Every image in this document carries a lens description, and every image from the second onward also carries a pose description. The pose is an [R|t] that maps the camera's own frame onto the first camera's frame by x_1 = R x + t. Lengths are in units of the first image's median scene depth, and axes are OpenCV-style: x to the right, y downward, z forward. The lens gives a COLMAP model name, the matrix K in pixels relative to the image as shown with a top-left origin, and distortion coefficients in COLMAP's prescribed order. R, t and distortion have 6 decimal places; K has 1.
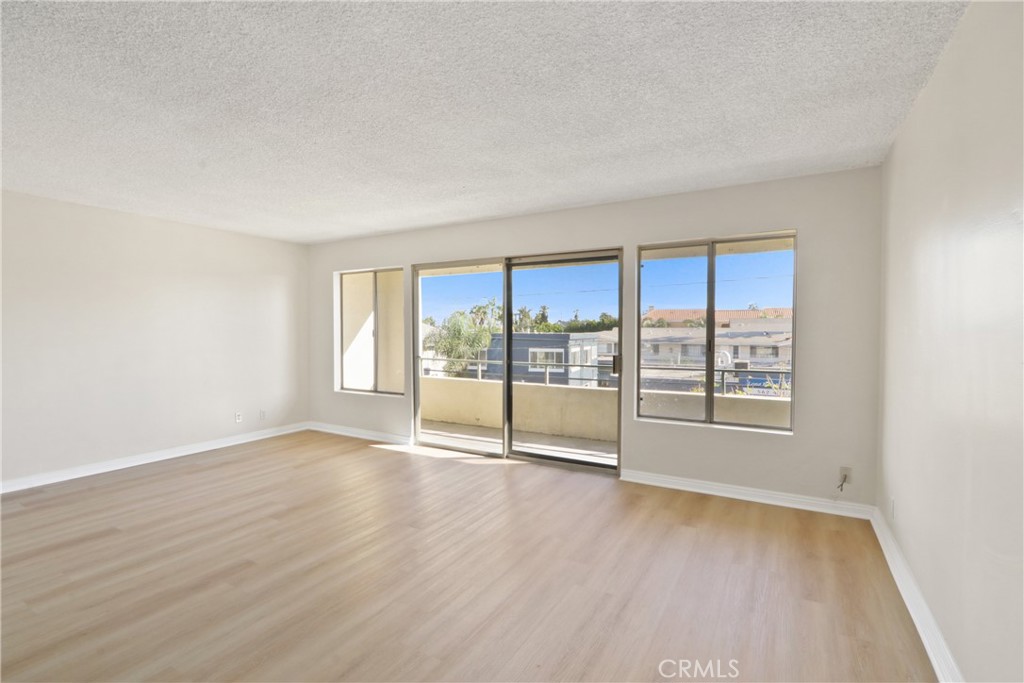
lens RADIAL K [[481.6, 0, 512.0], [0, 481.6, 341.5], [0, 0, 1]] dist [-0.001466, -0.000079]
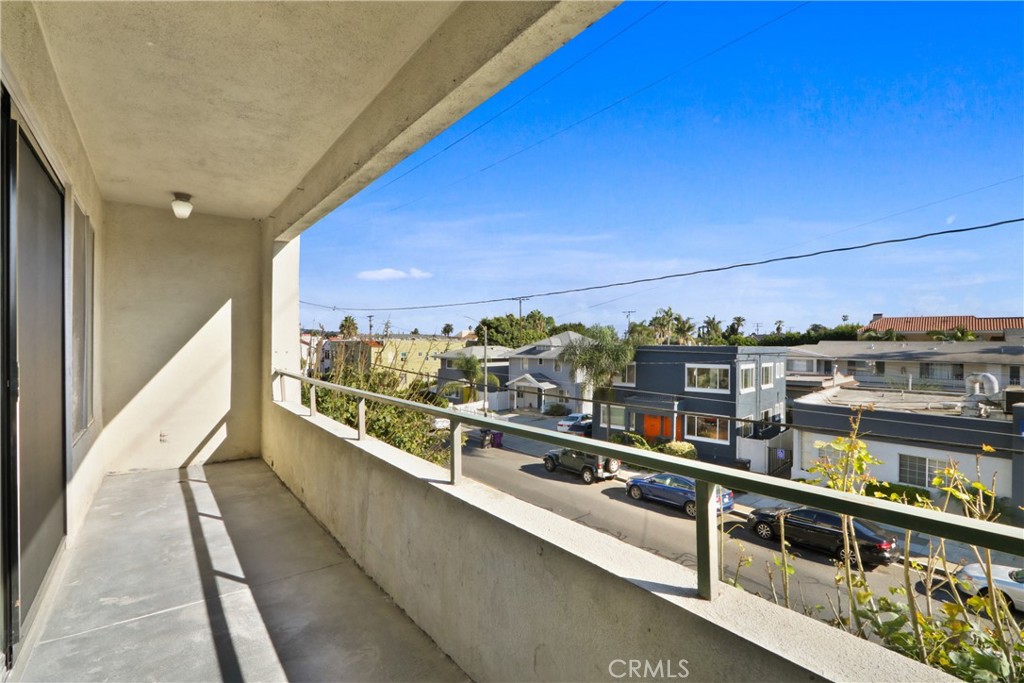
lens RADIAL K [[481.6, 0, 512.0], [0, 481.6, 341.5], [0, 0, 1]] dist [-0.001466, -0.000079]
pose [[0.916950, 0.001921, -0.398997, 0.093550], [-0.013905, 0.999535, -0.027143, 0.002487], [0.398760, 0.030437, 0.916550, 0.077171]]
